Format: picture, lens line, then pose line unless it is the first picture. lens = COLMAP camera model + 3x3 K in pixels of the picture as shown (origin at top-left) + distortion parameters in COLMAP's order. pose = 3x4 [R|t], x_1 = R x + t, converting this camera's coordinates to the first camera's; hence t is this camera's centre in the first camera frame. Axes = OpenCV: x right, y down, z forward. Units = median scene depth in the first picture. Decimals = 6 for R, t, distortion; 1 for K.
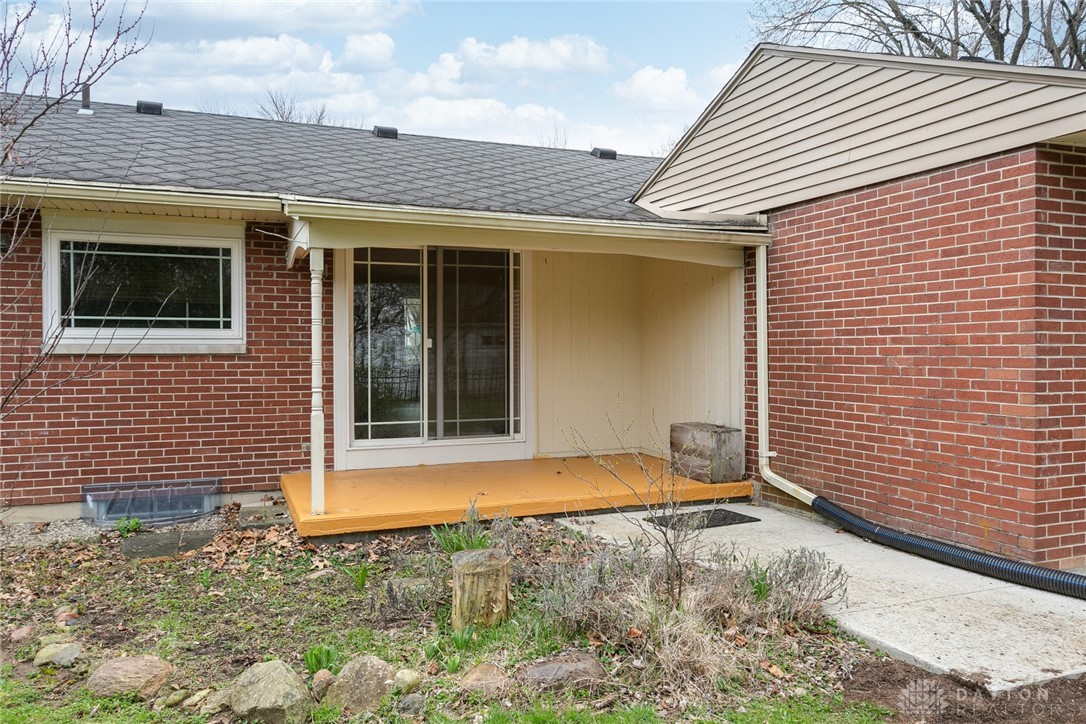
lens RADIAL K [[810.4, 0, 544.6], [0, 810.4, 359.6], [0, 0, 1]] dist [0.003994, -0.000562]
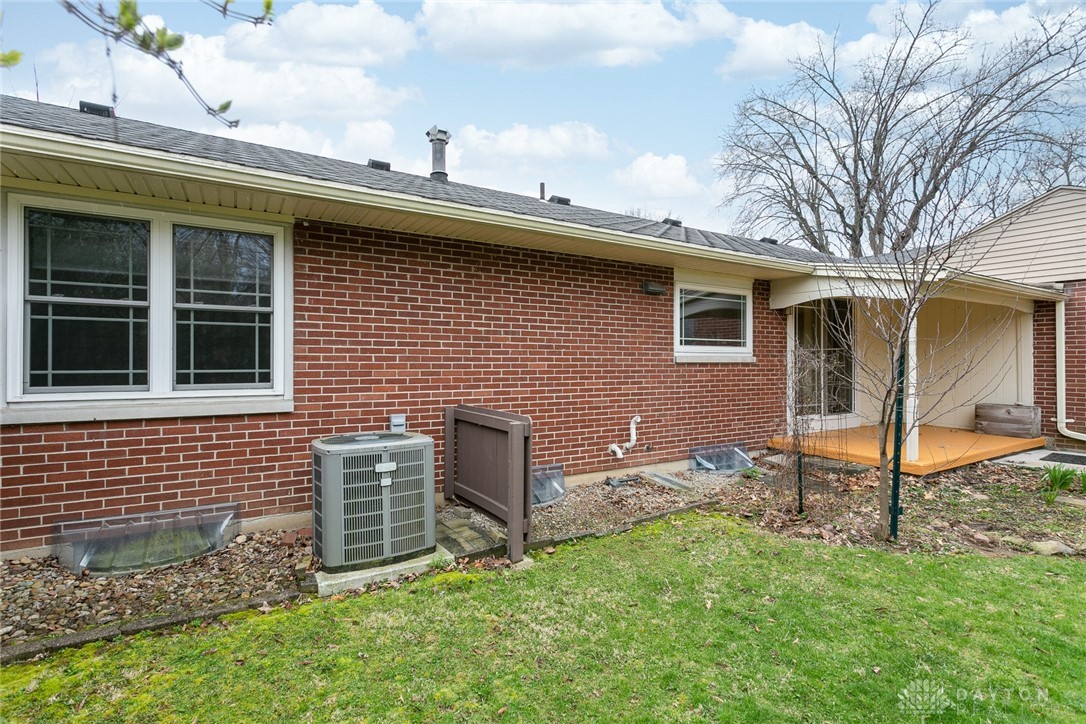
lens RADIAL K [[516.2, 0, 541.3], [0, 516.2, 361.3], [0, 0, 1]] dist [0.002276, 0.000070]
pose [[0.987872, 0.002133, 0.155258, -0.989374], [-0.000430, 0.999939, -0.010998, 0.001489], [-0.155272, 0.010798, 0.987813, 0.076147]]
